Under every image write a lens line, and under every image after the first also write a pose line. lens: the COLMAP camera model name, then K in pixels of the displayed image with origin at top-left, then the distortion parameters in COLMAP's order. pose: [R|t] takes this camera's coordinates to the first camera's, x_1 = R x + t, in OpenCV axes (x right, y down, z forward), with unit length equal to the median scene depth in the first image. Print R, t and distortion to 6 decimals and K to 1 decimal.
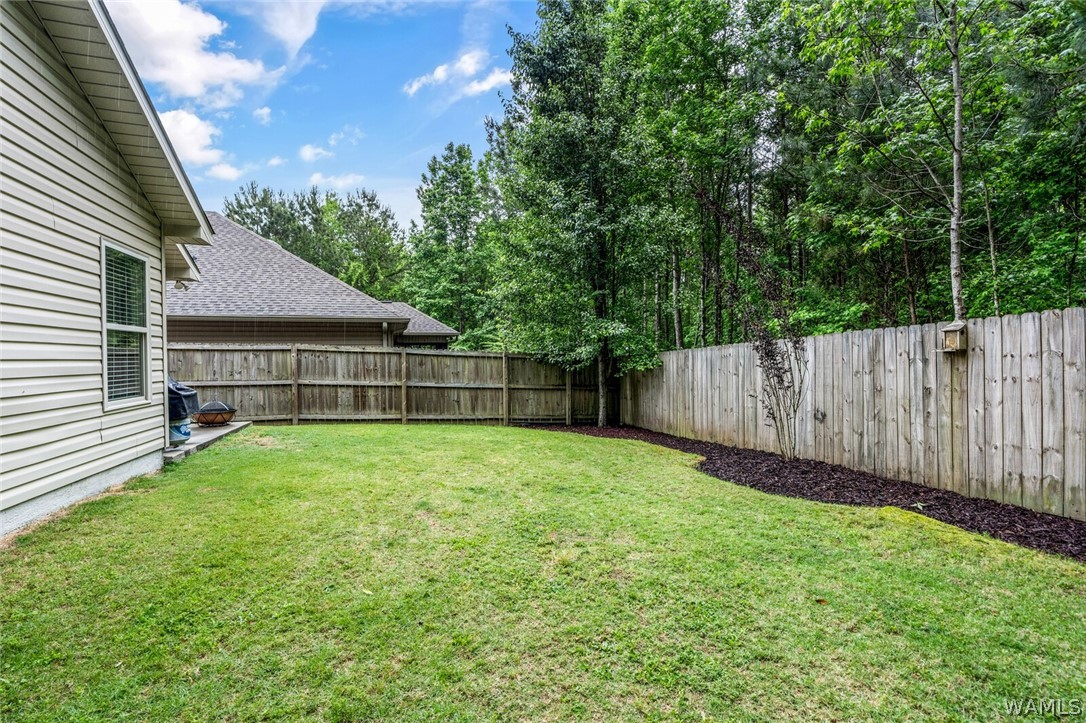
lens RADIAL K [[524.7, 0, 521.3], [0, 524.7, 361.0], [0, 0, 1]] dist [-0.000626, -0.001925]
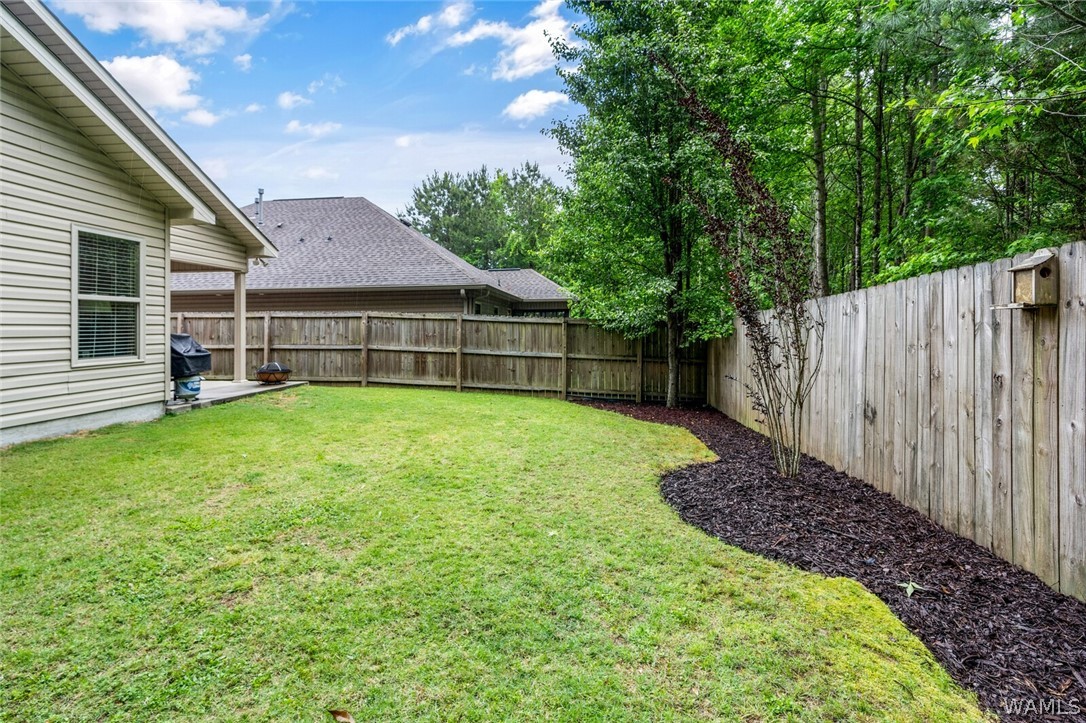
lens RADIAL K [[524.7, 0, 499.8], [0, 524.7, 330.0], [0, 0, 1]] dist [-0.000626, -0.001925]
pose [[0.905176, 0.003803, -0.425020, 0.431468], [-0.002999, 0.999992, 0.002561, 0.002677], [0.425026, -0.001043, 0.905180, 0.226888]]
